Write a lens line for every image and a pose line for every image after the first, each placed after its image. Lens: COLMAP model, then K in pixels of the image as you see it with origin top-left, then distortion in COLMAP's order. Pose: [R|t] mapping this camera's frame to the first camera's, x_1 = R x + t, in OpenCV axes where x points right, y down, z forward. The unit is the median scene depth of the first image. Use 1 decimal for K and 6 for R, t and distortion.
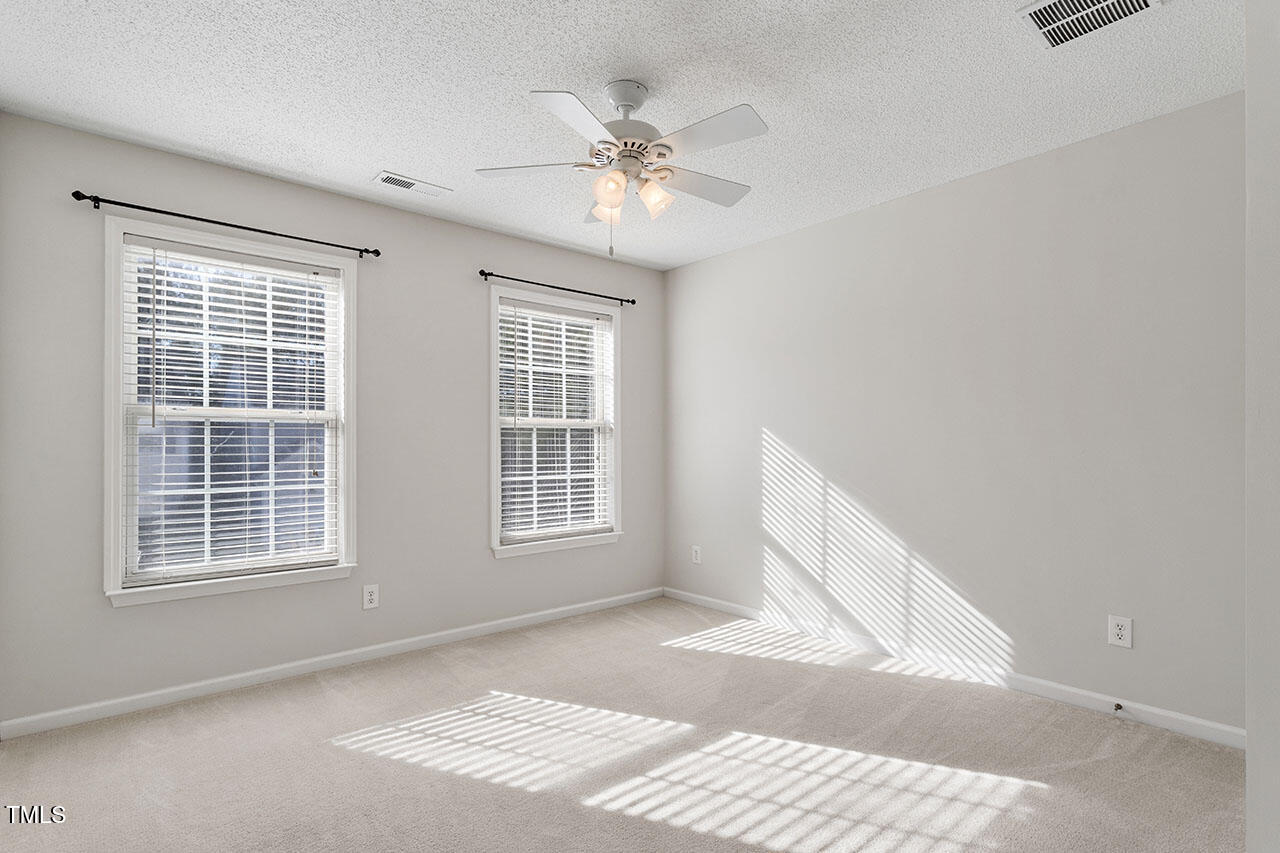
lens RADIAL K [[611.6, 0, 642.5], [0, 611.6, 440.5], [0, 0, 1]] dist [0.001548, 0.000840]
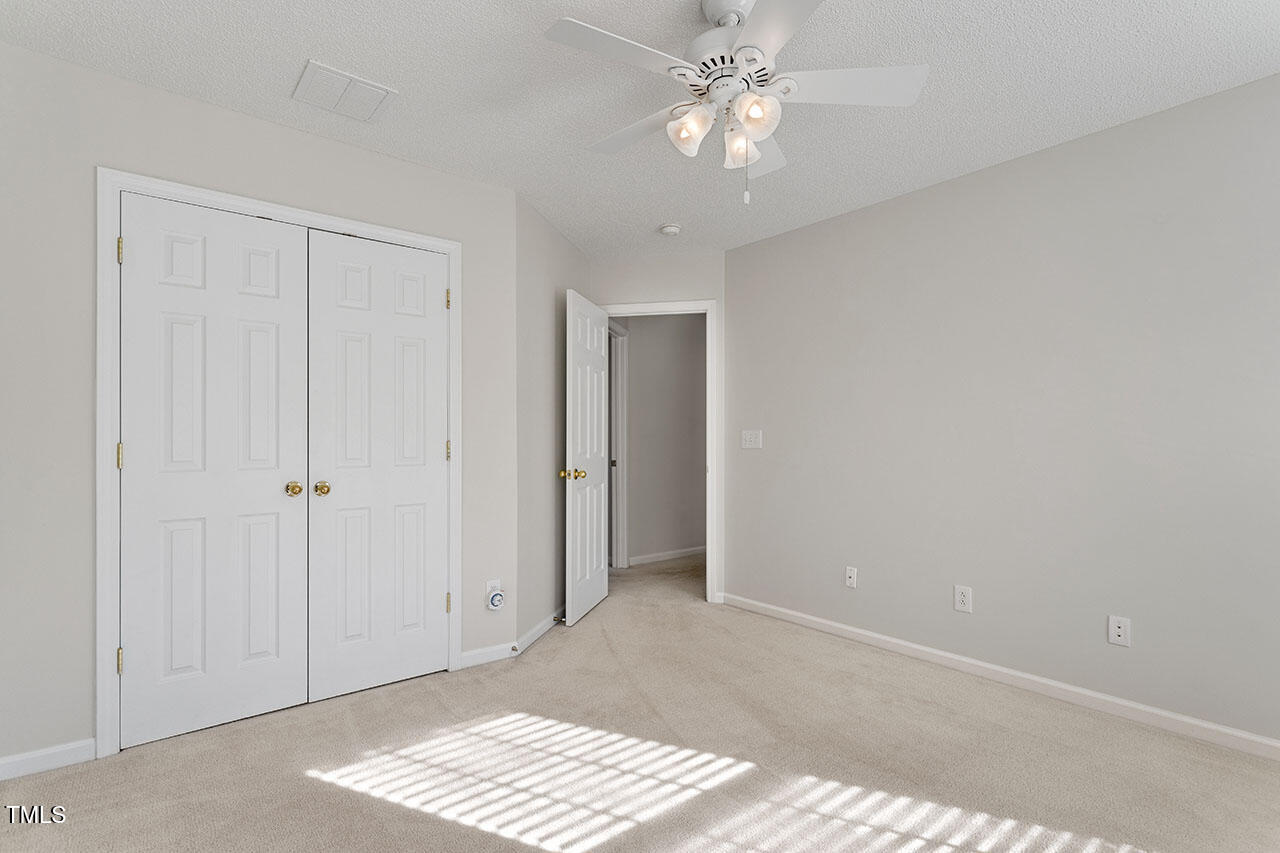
lens RADIAL K [[611.6, 0, 642.5], [0, 611.6, 440.5], [0, 0, 1]] dist [0.001548, 0.000840]
pose [[-0.999541, -0.000550, 0.030292, 0.067061], [-0.000711, 0.999986, -0.005301, 0.013805], [-0.030289, -0.005320, -0.999527, 1.961987]]
